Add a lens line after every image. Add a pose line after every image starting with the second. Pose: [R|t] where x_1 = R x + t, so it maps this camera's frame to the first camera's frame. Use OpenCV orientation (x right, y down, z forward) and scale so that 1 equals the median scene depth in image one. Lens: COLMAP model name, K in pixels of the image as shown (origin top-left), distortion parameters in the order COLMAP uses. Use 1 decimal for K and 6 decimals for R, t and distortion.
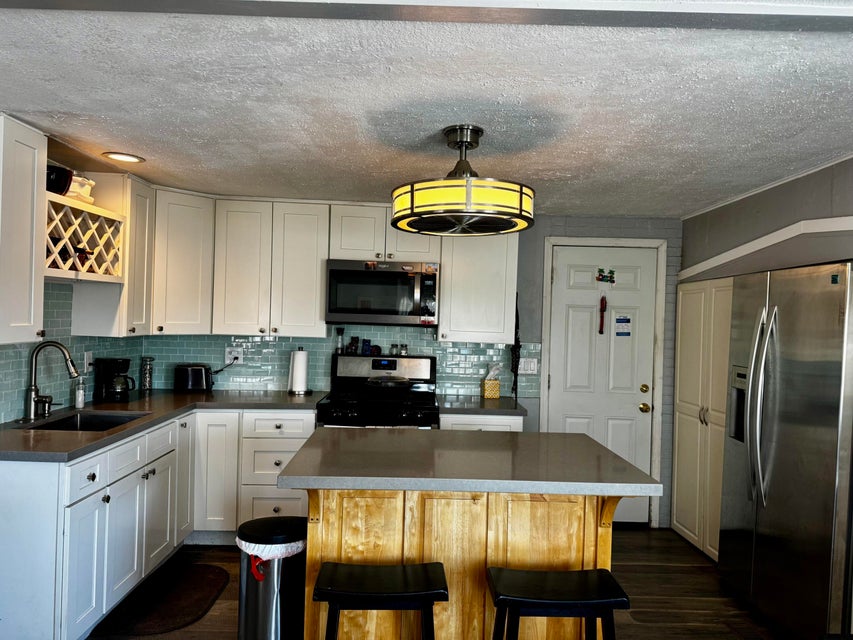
lens RADIAL K [[608.0, 0, 427.2], [0, 608.0, 323.4], [0, 0, 1]] dist [0.087675, -0.002613]
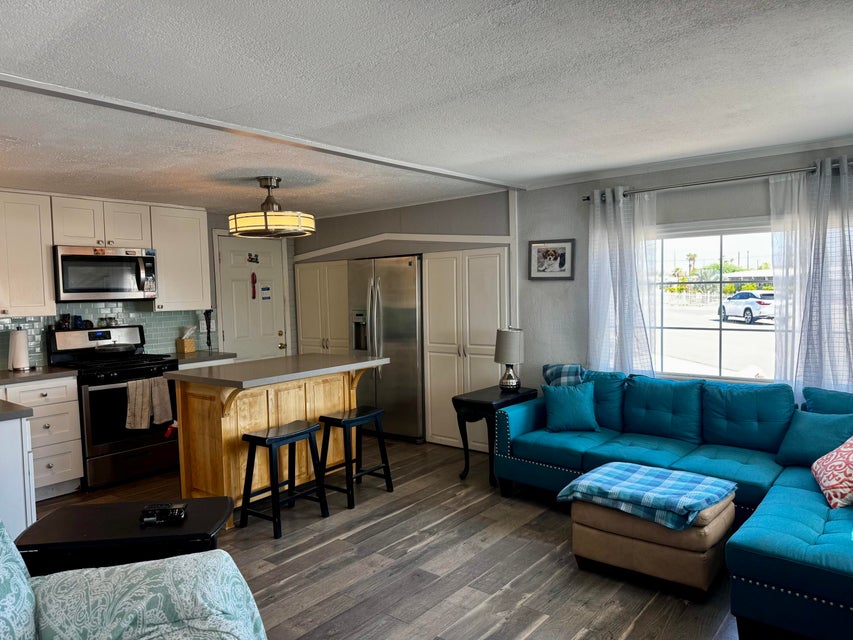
lens RADIAL K [[608.0, 0, 426.3], [0, 608.0, 319.0], [0, 0, 1]] dist [0.087675, -0.002613]
pose [[0.646881, -0.084615, 0.757882, -0.567905], [0.054723, 0.996414, 0.064538, -0.006566], [-0.760625, -0.000275, 0.649192, -0.252039]]
